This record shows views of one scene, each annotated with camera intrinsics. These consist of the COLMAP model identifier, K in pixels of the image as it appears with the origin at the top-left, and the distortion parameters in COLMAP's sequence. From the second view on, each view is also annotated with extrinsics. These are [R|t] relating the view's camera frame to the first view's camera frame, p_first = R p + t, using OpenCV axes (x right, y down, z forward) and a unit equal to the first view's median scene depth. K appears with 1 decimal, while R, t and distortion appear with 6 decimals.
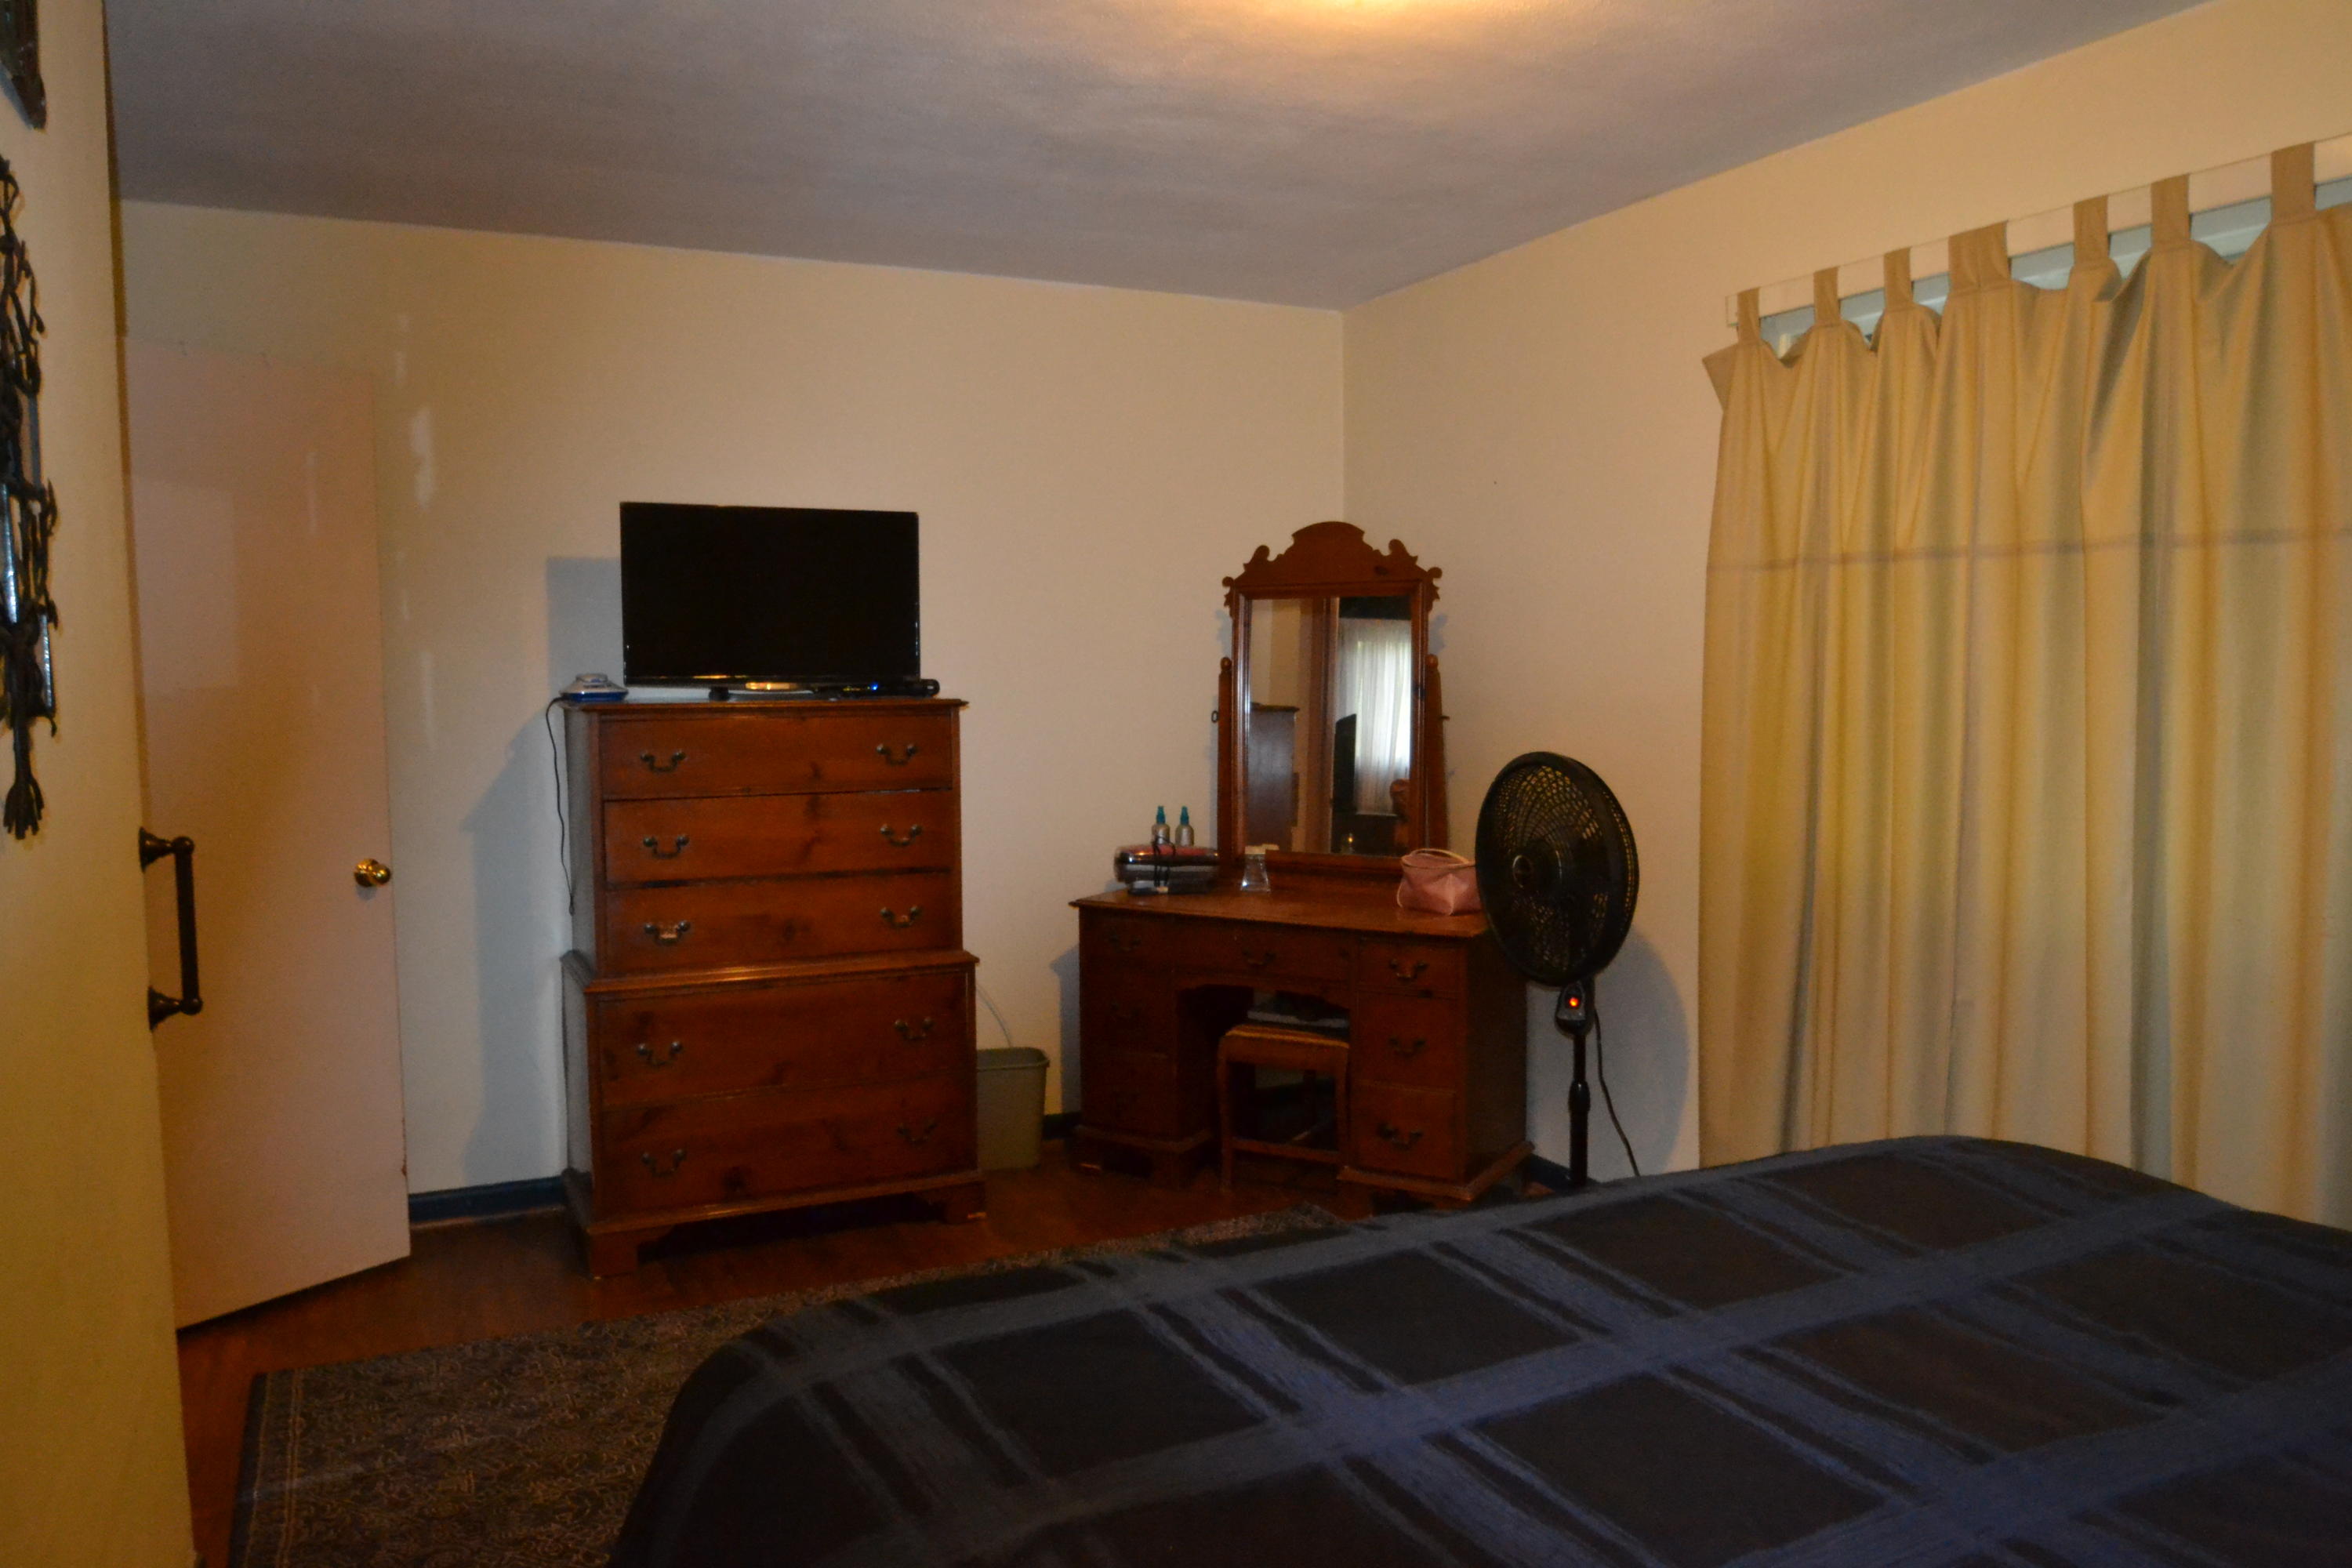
lens RADIAL K [[1672.4, 0, 1149.0], [0, 1672.4, 776.1], [0, 0, 1]] dist [-0.037646, -0.000306]
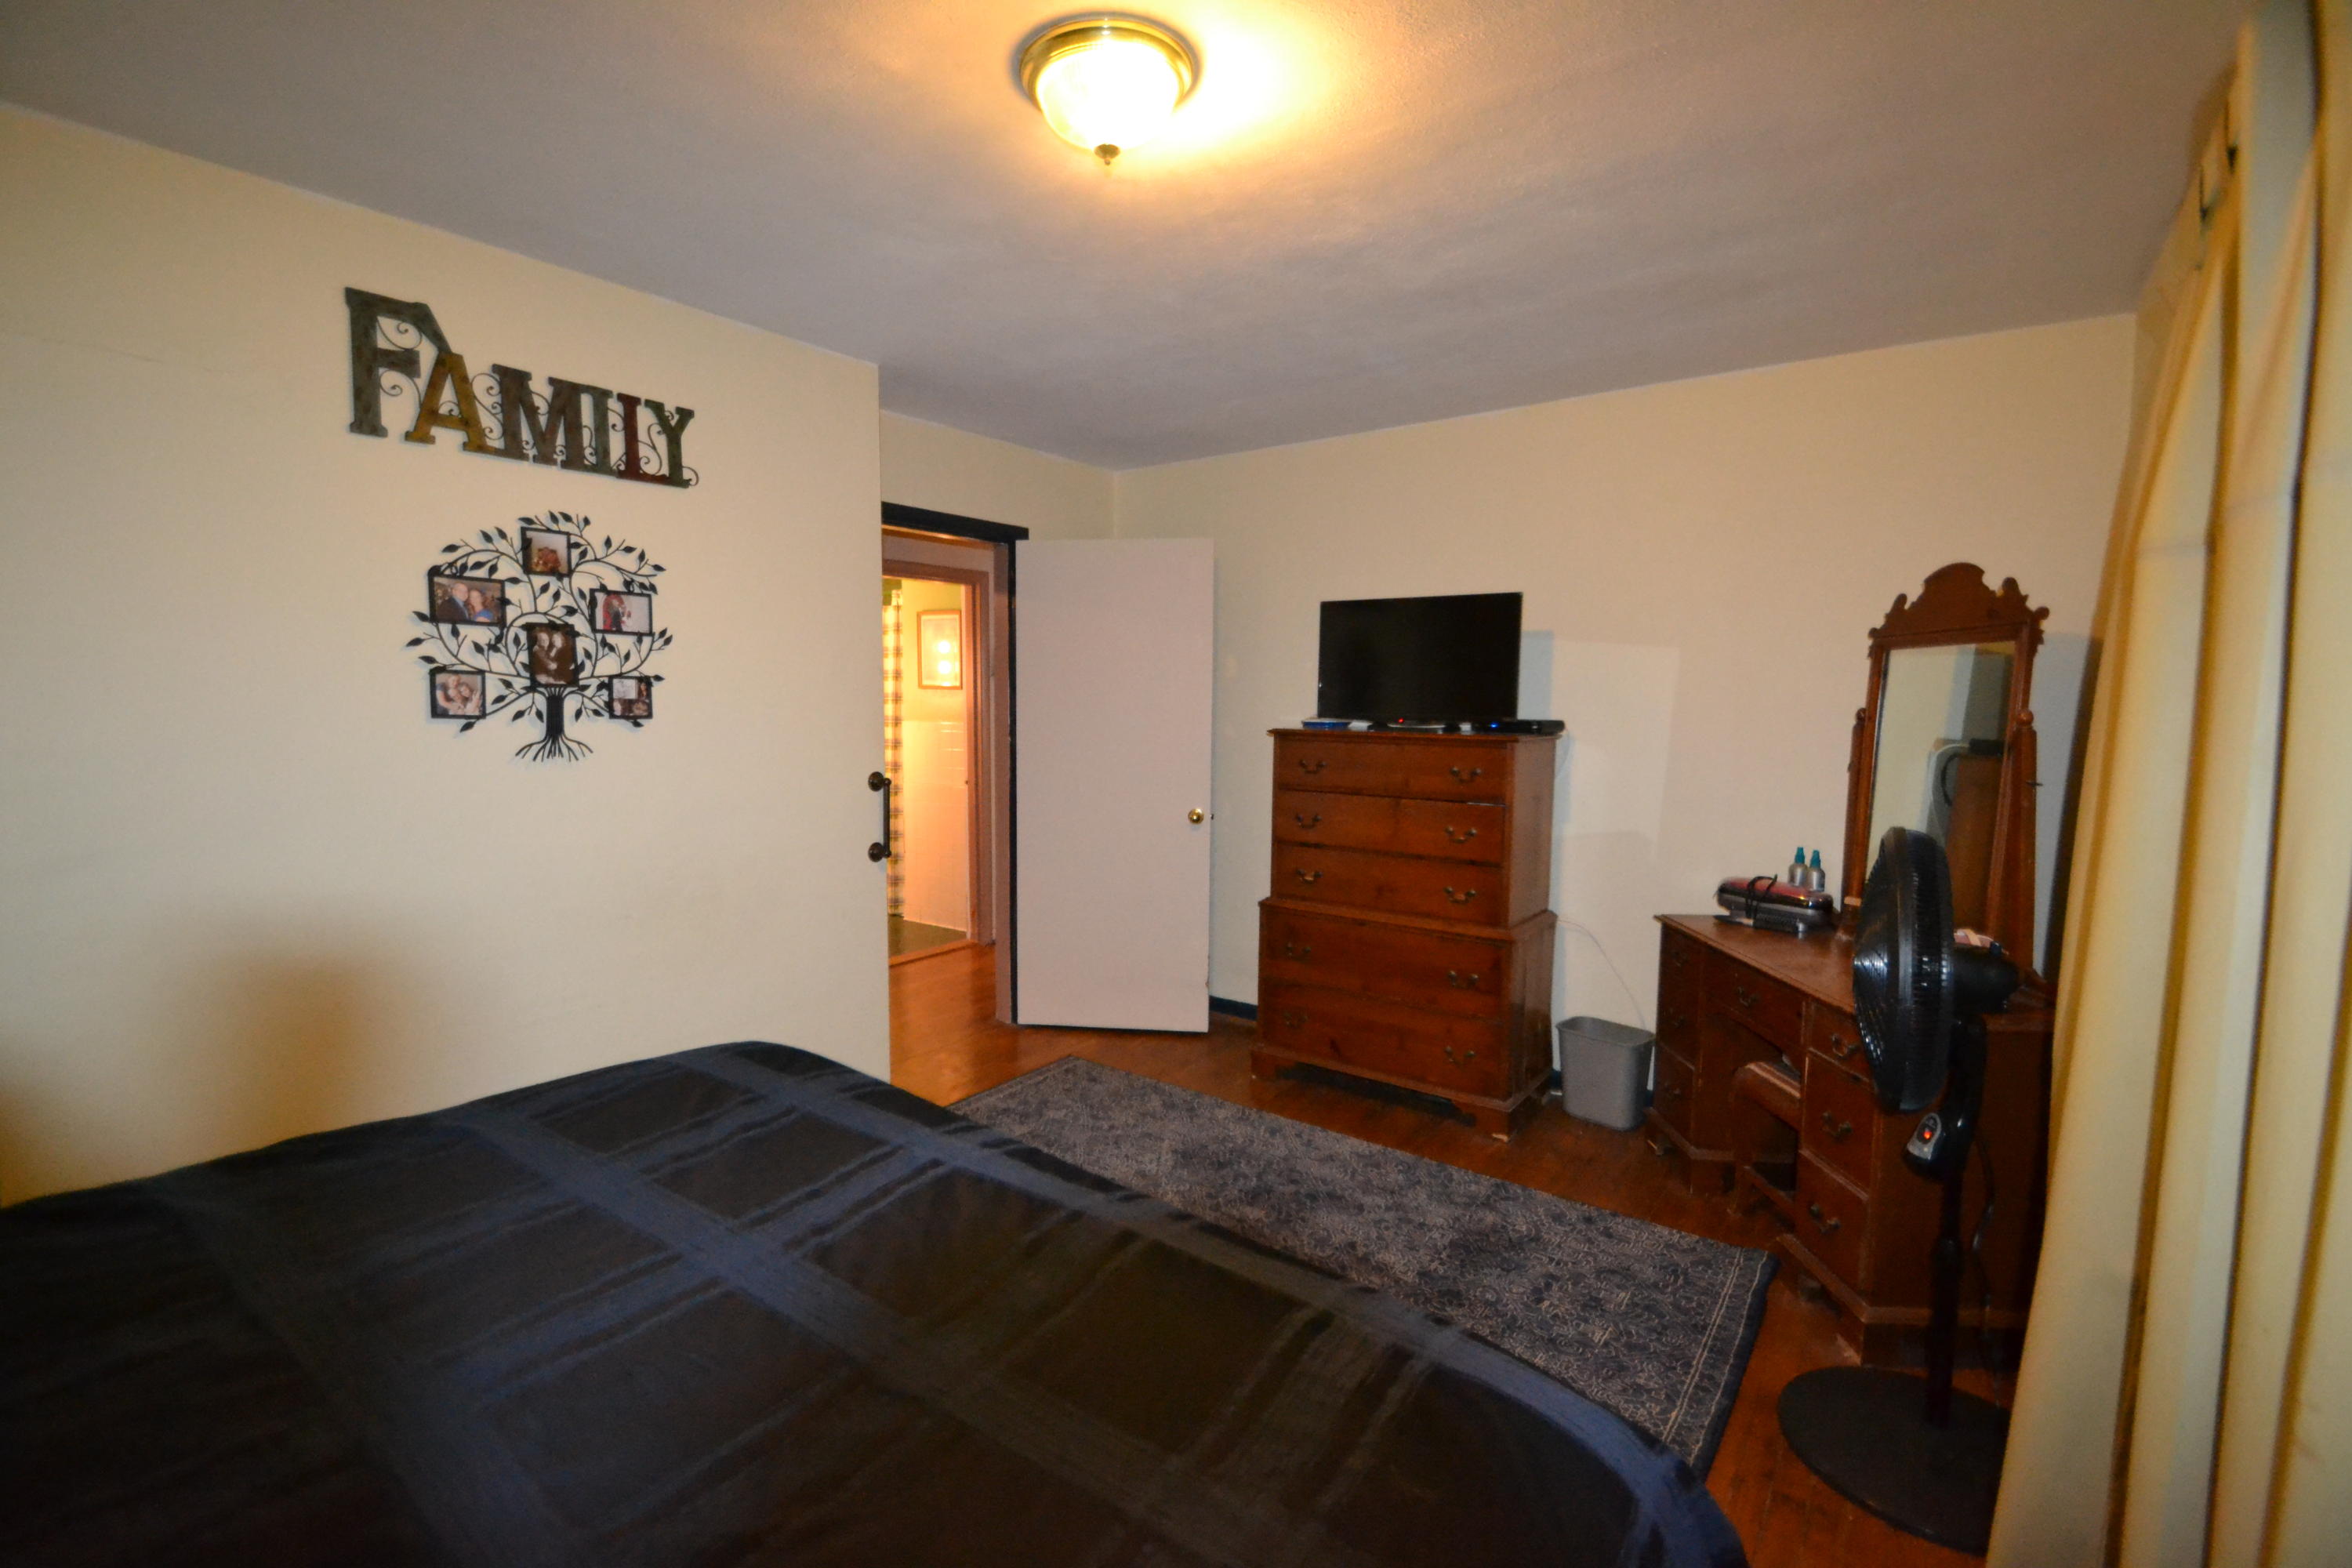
lens RADIAL K [[1047.6, 0, 1132.3], [0, 1047.6, 780.4], [0, 0, 1]] dist [0.014164, -0.013931]
pose [[0.454925, 0.079254, -0.886996, 0.631649], [-0.073968, 0.995953, 0.051052, -0.042614], [0.887453, 0.042385, 0.458946, 0.494924]]
